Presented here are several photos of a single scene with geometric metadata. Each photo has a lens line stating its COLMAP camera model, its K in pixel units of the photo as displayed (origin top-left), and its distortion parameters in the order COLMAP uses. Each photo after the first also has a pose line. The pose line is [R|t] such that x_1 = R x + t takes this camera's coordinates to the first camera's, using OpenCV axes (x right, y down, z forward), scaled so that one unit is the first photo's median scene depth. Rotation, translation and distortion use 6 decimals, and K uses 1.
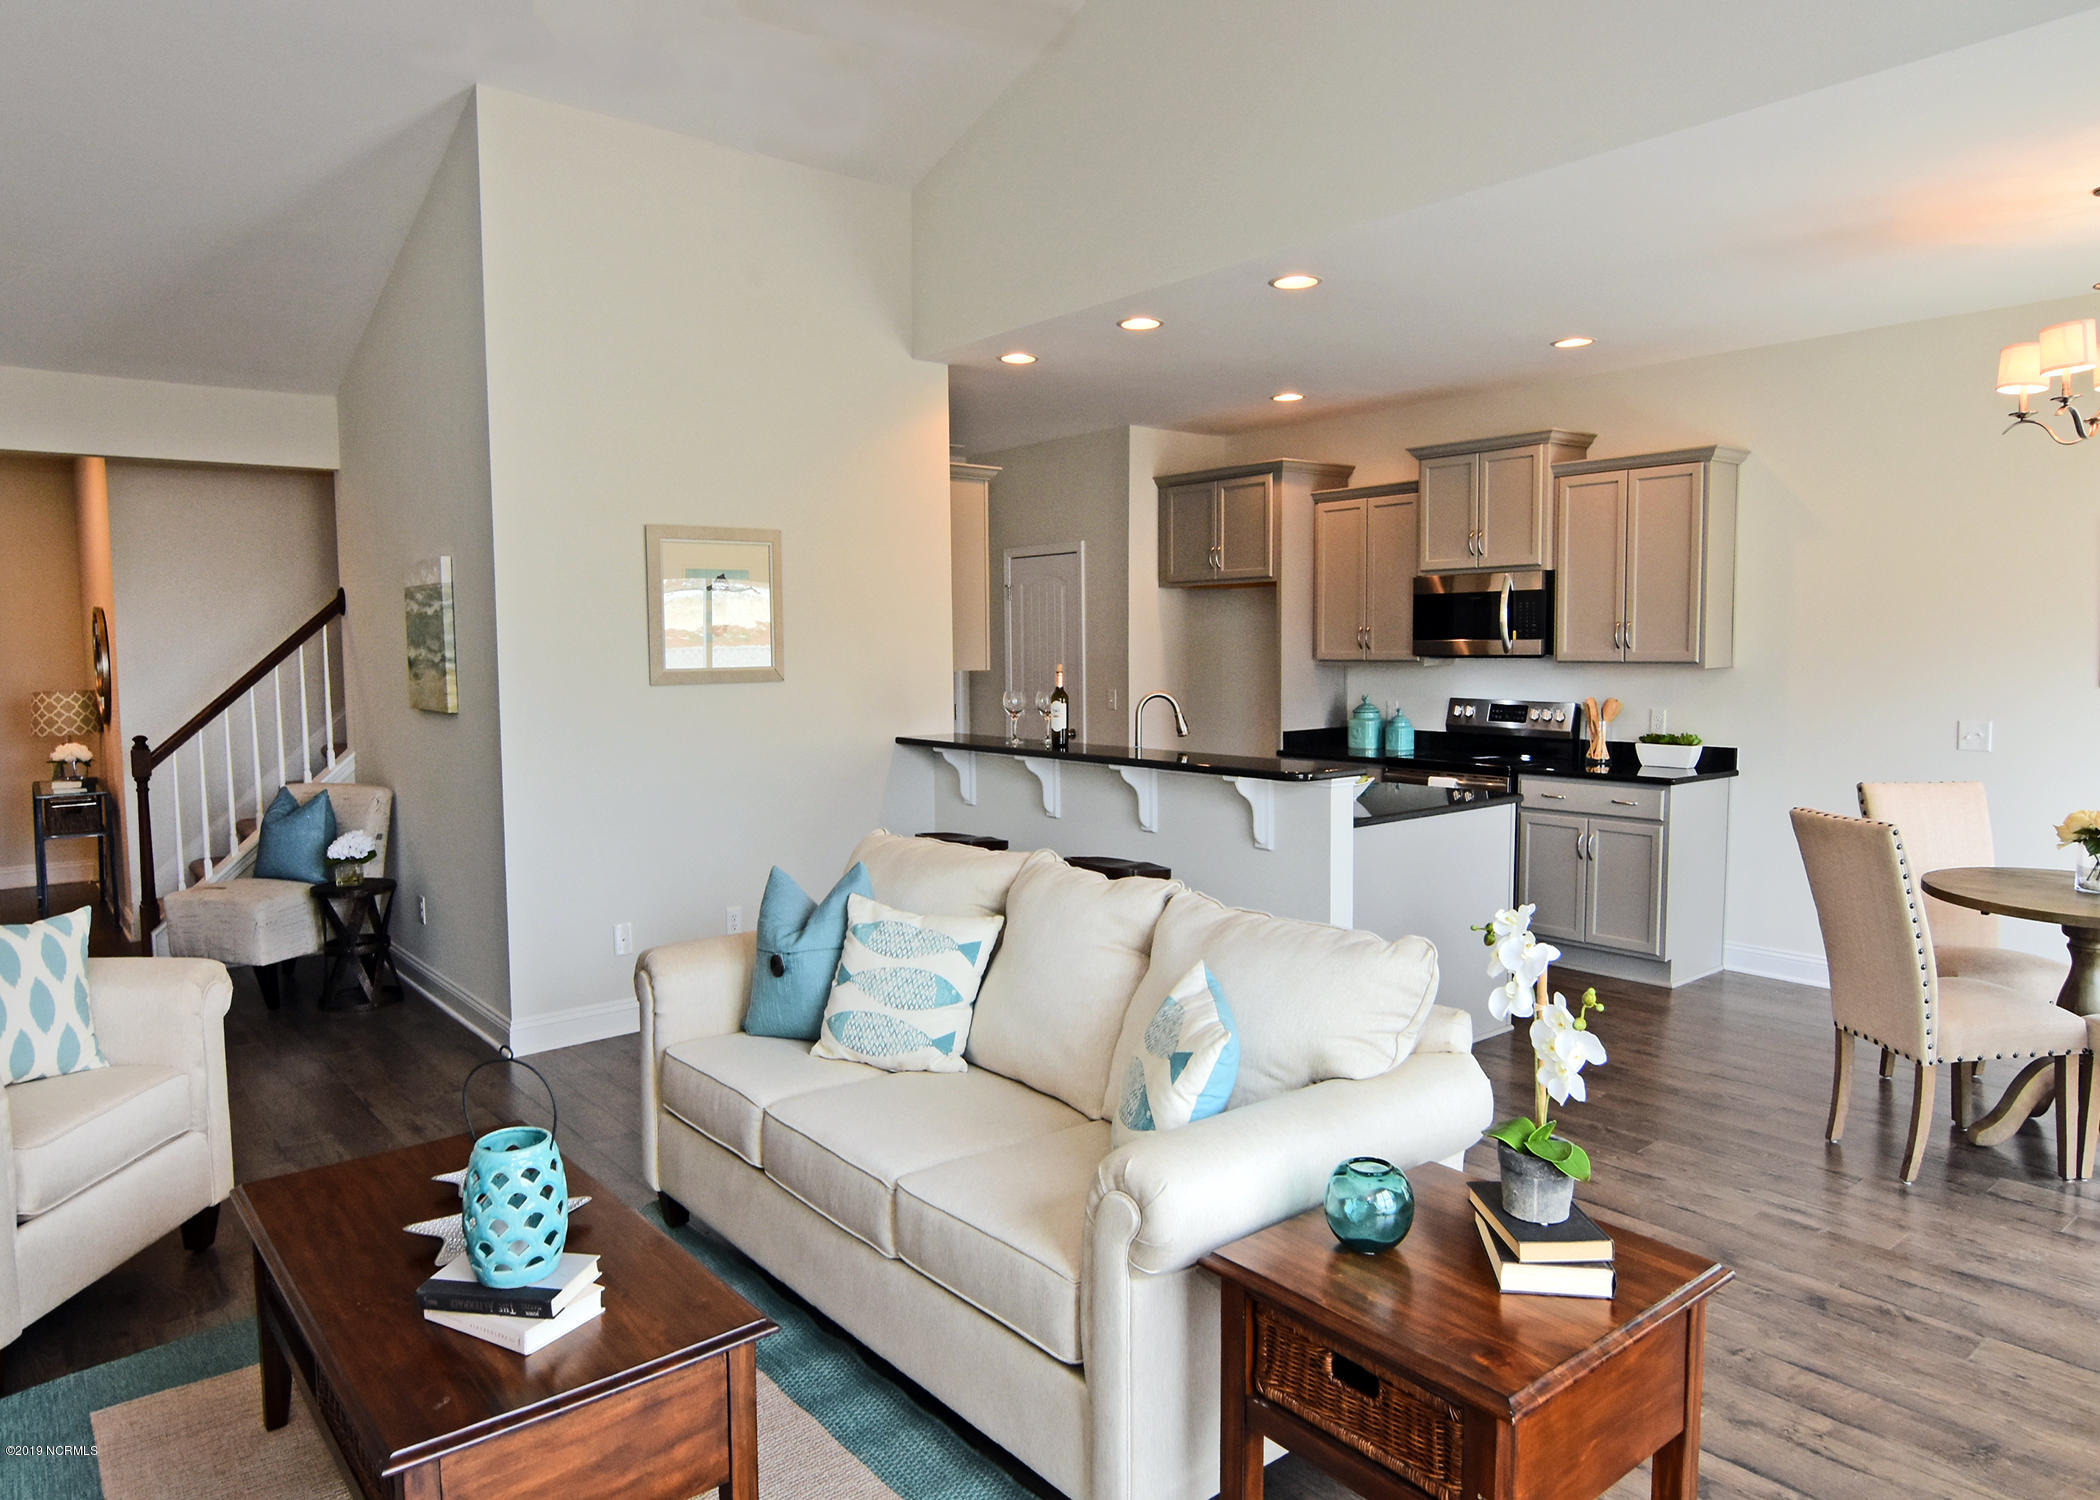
lens RADIAL K [[1365.1, 0, 1133.1], [0, 1365.1, 755.5], [0, 0, 1]] dist [-0.007059, -0.002010]
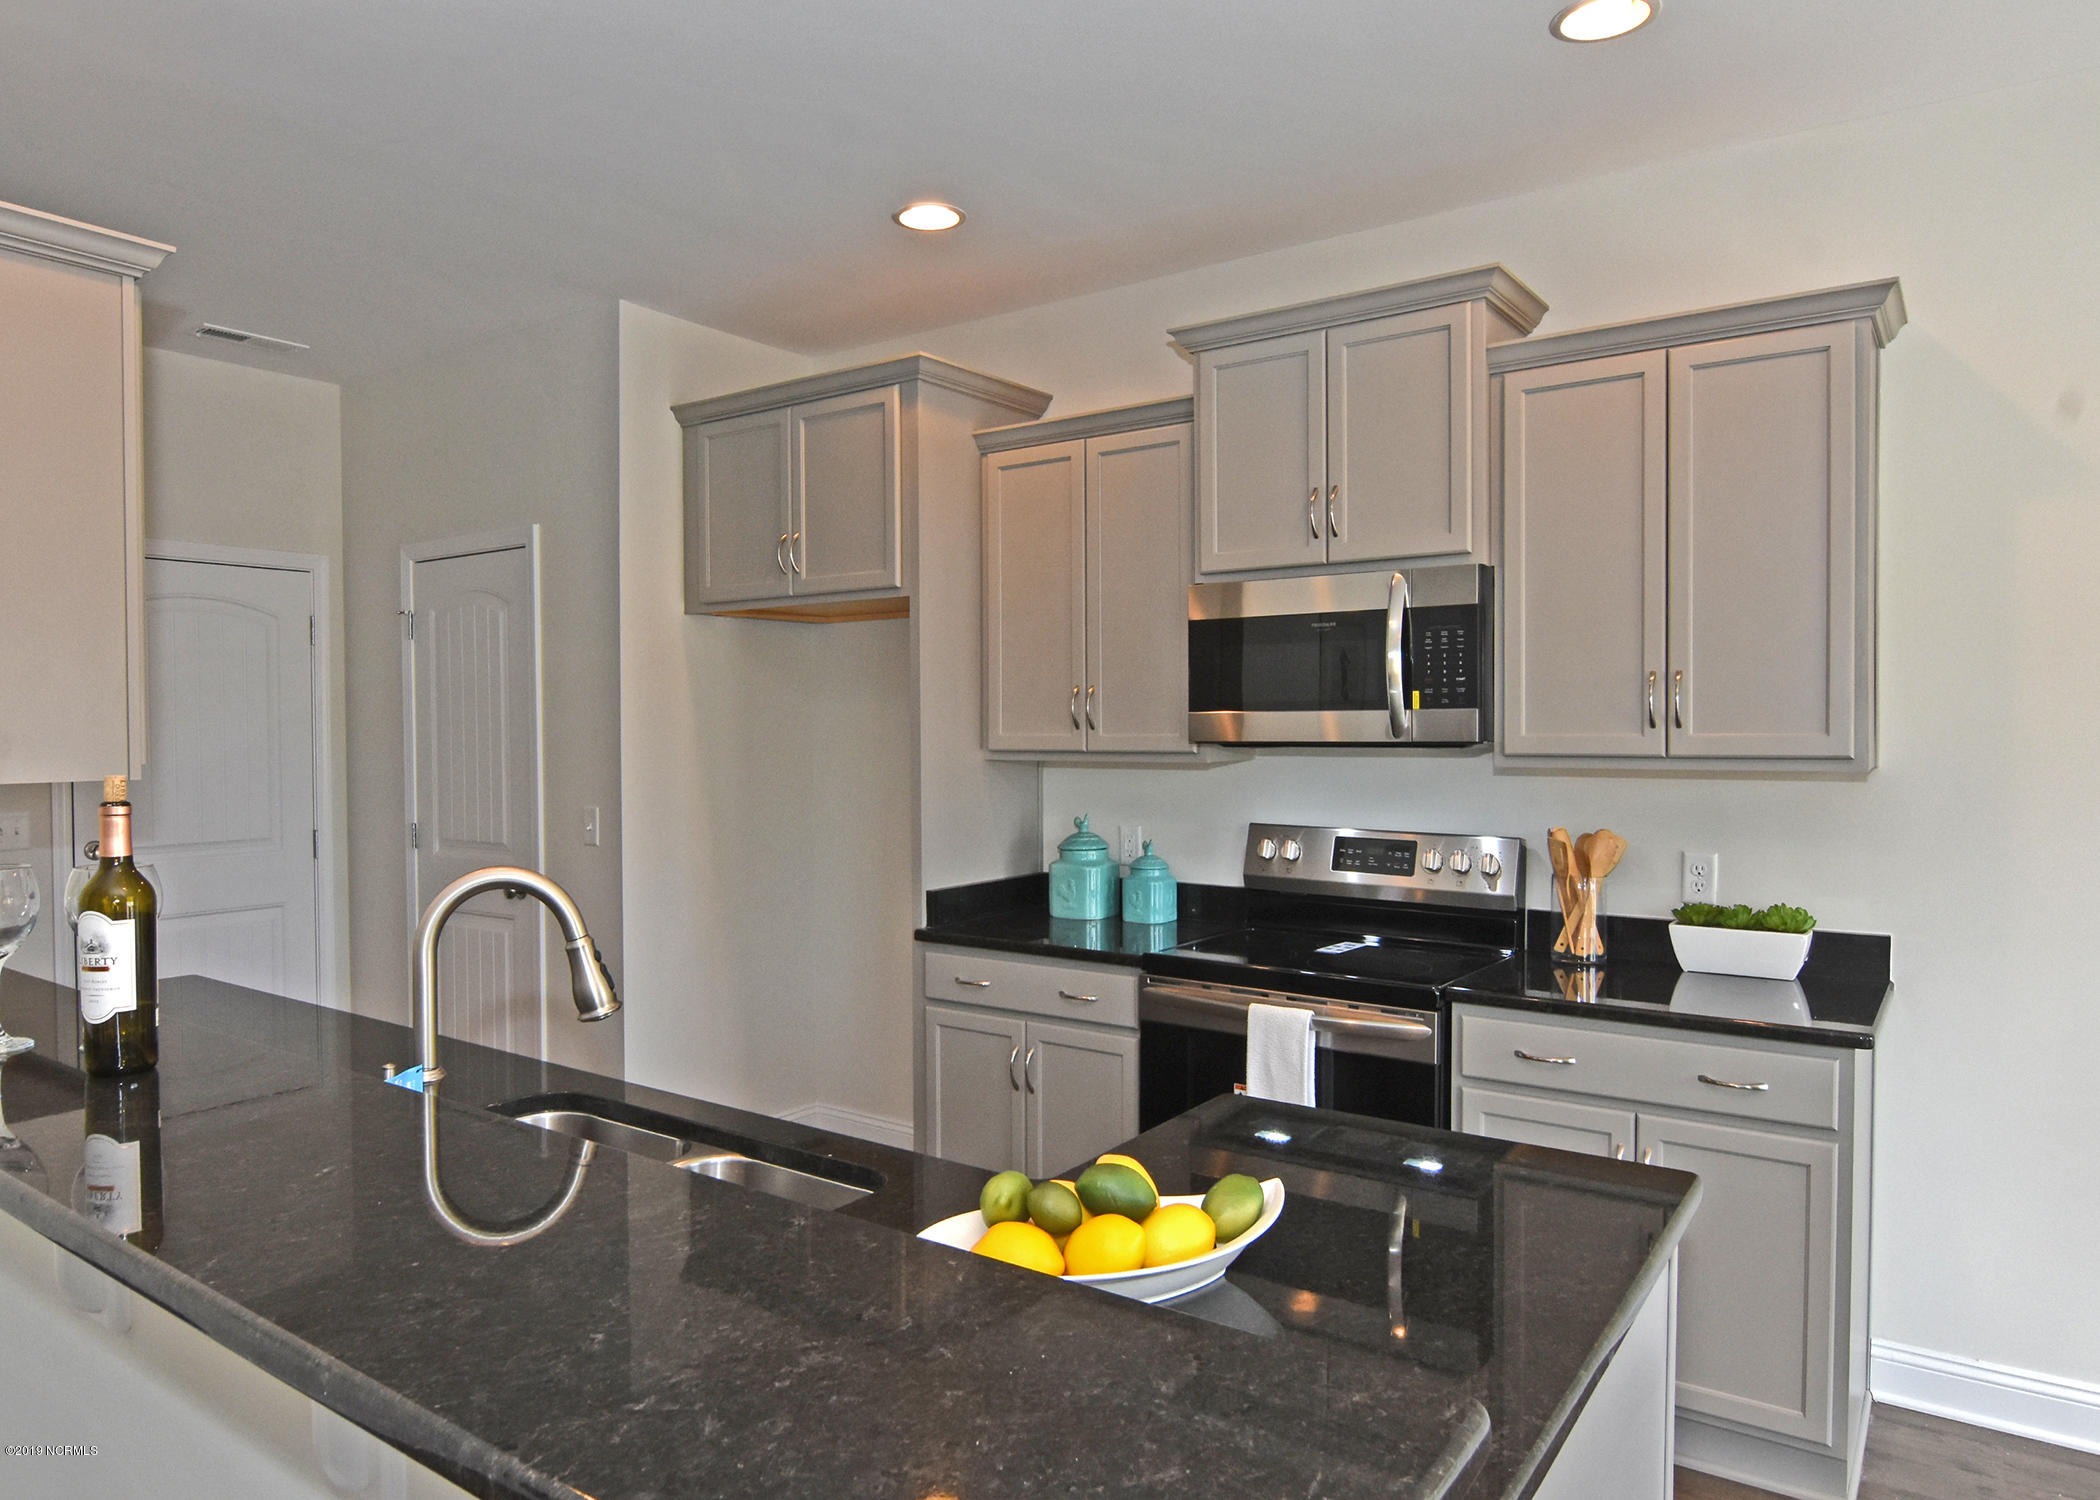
lens RADIAL K [[1365.1, 0, 1133.1], [0, 1365.1, 755.5], [0, 0, 1]] dist [-0.007059, -0.002010]
pose [[0.963177, -0.002033, 0.268860, 0.051318], [0.018844, 0.998023, -0.059963, -0.038681], [-0.268206, 0.062821, 0.961311, 0.523932]]
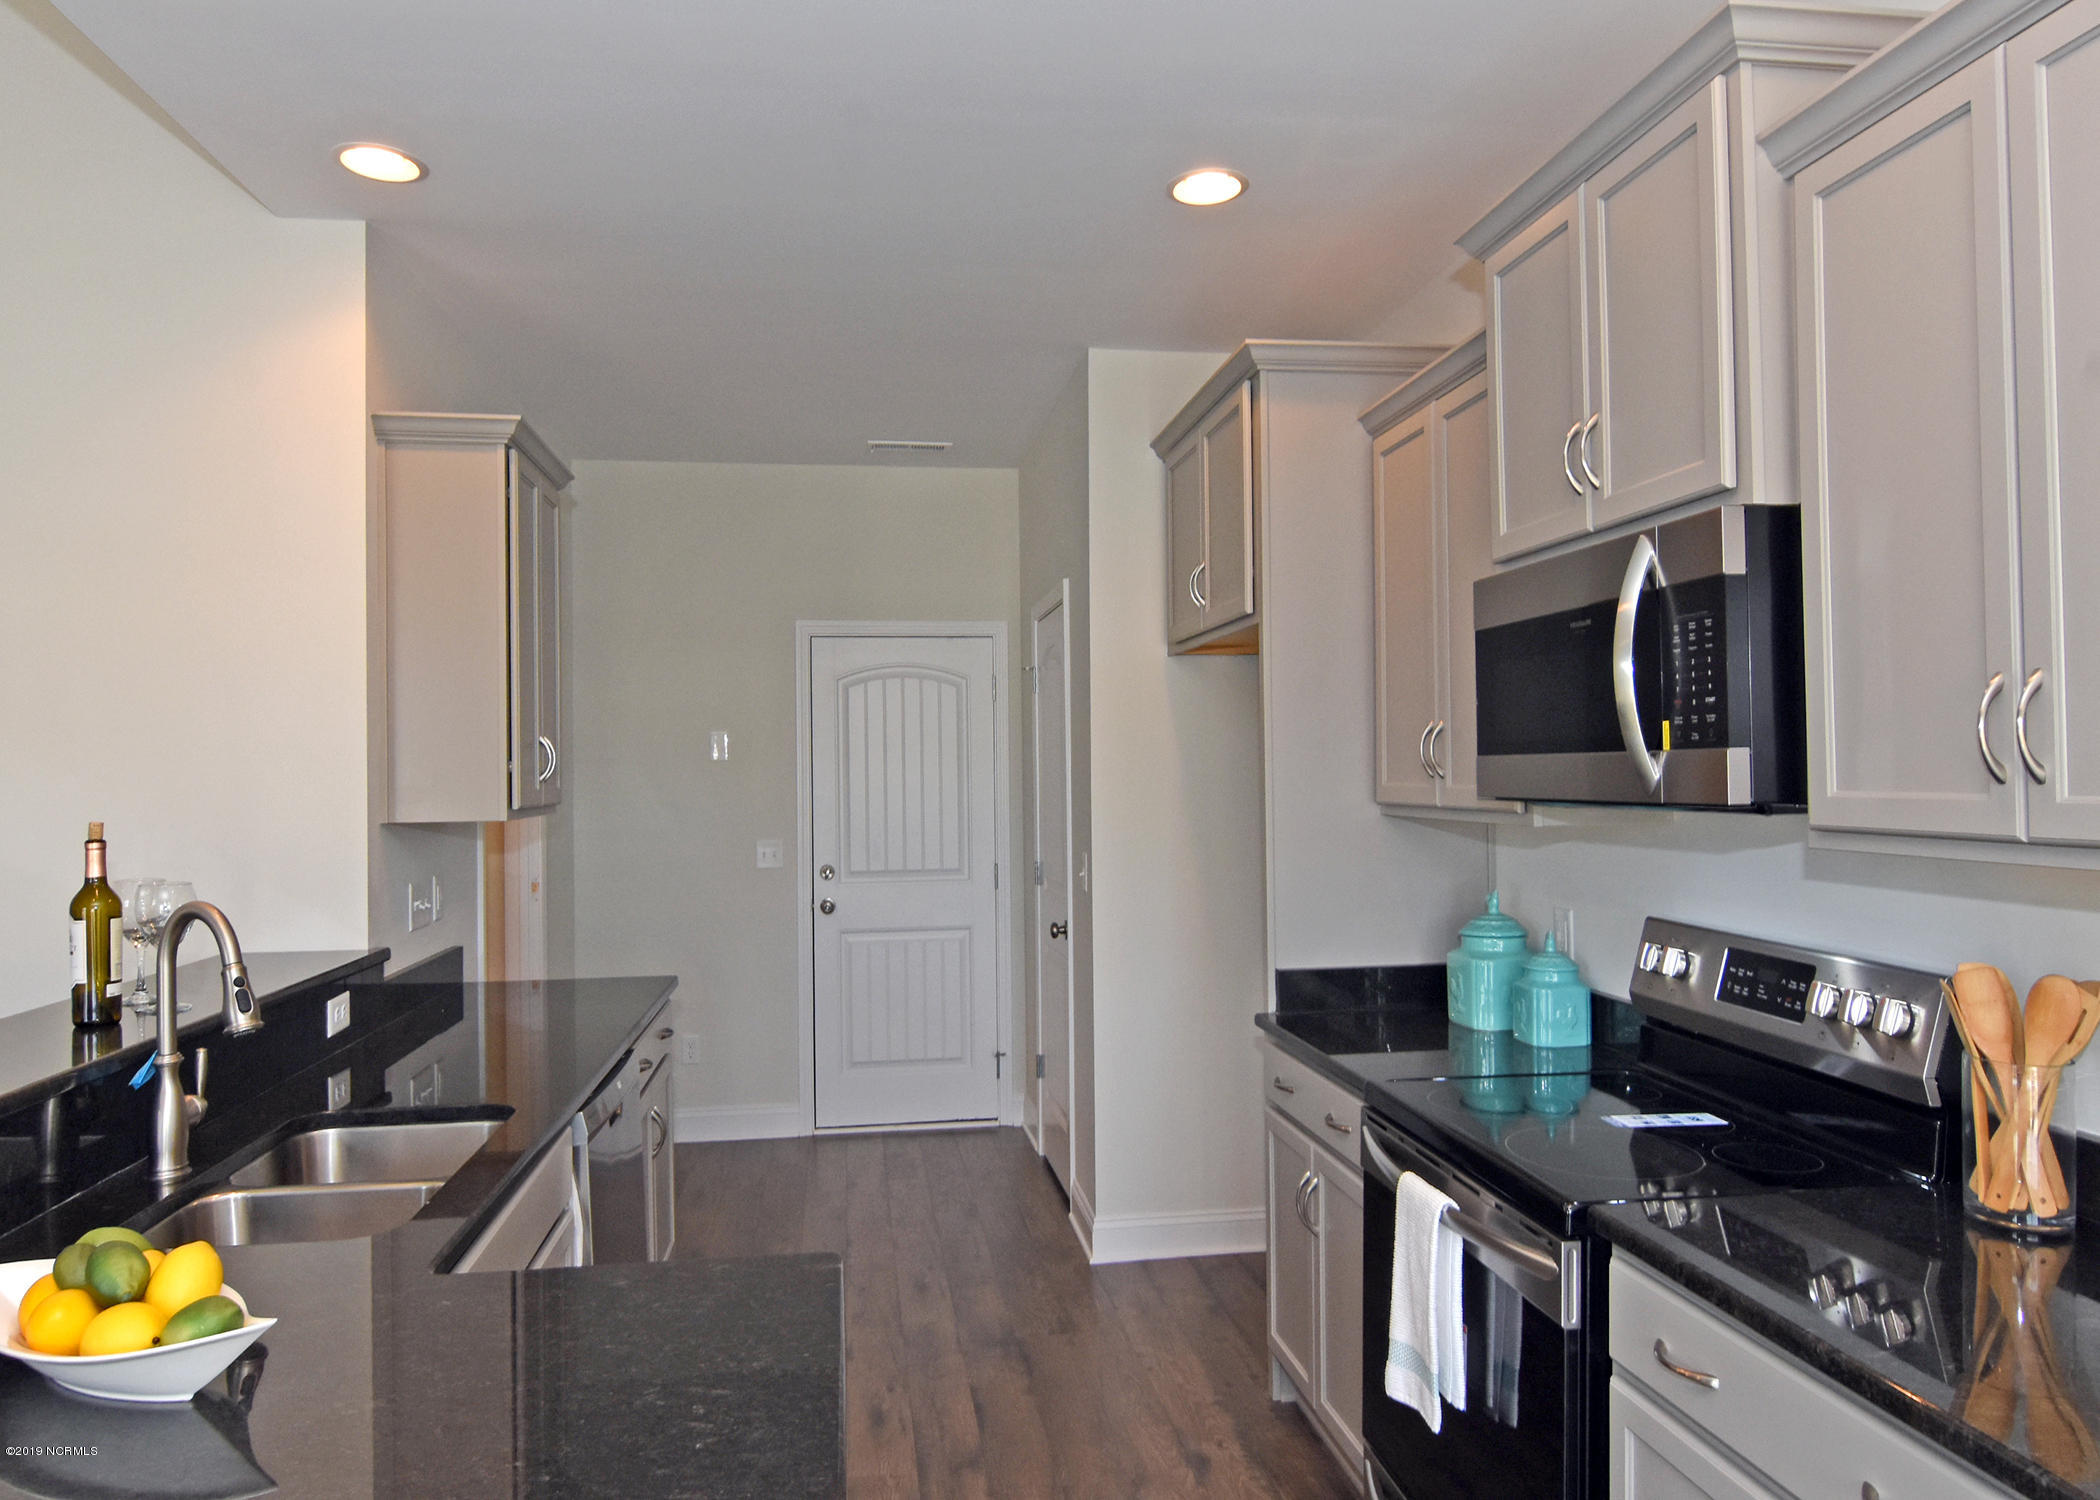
lens RADIAL K [[1454.3, 0, 978.1], [0, 1454.3, 747.2], [0, 0, 1]] dist [-0.014423, -0.003727]
pose [[0.833010, -0.010530, -0.553157, 0.304002], [-0.041306, 0.995845, -0.081161, -0.049660], [0.551713, 0.090456, 0.829114, 0.605279]]
